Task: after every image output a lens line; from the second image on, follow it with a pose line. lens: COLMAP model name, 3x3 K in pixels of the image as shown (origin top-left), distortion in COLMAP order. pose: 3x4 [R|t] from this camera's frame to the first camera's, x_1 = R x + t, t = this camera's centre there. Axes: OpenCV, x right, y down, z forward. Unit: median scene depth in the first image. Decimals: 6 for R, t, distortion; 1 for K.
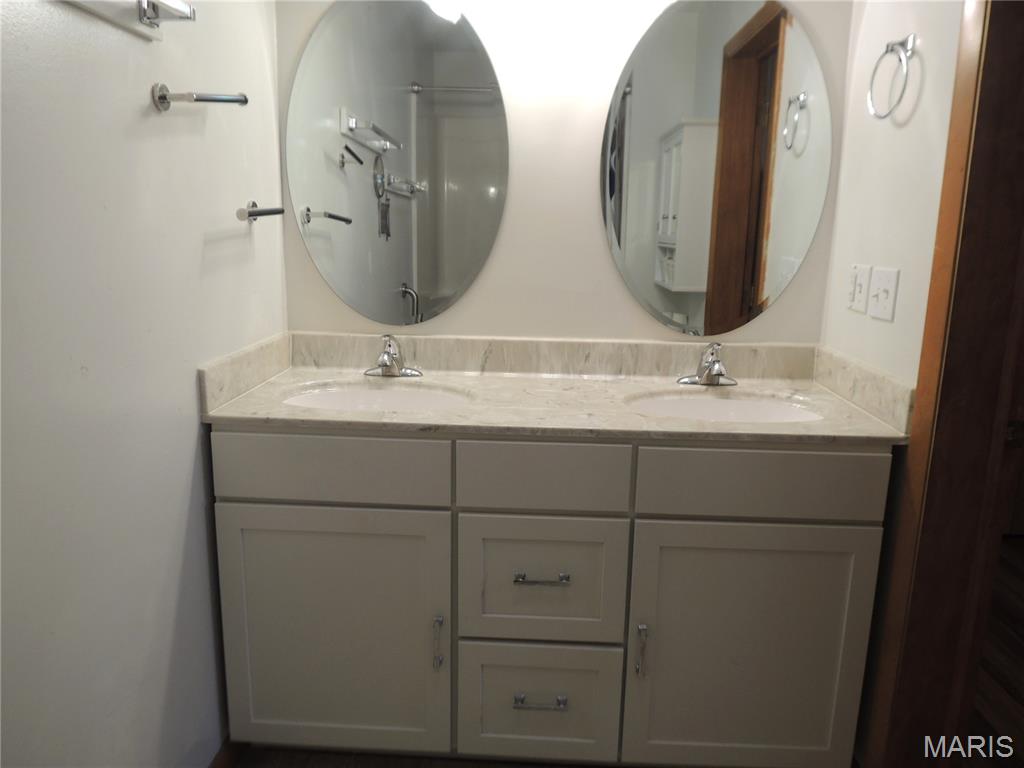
lens RADIAL K [[723.9, 0, 507.6], [0, 723.9, 378.1], [0, 0, 1]] dist [-0.055650, -0.000822]
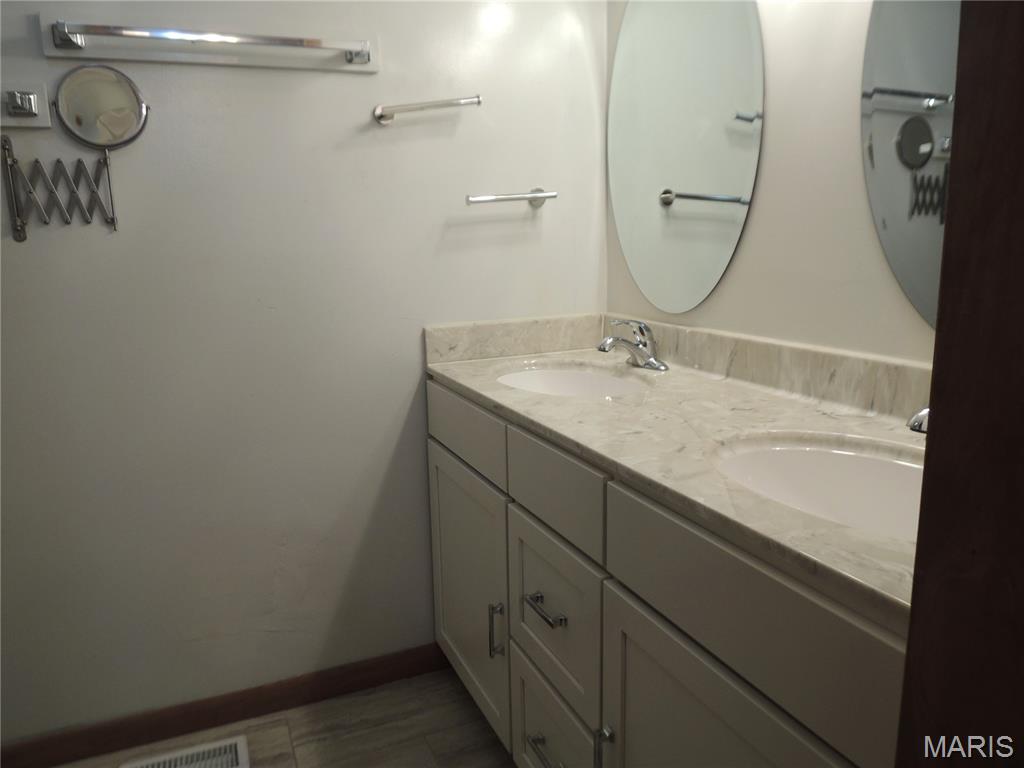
lens RADIAL K [[723.9, 0, 507.6], [0, 723.9, 378.1], [0, 0, 1]] dist [-0.055650, -0.000822]
pose [[0.451888, 0.140345, -0.880966, 0.566945], [-0.143211, 0.986151, 0.083643, -0.039898], [0.880504, 0.088367, 0.465729, 0.416294]]
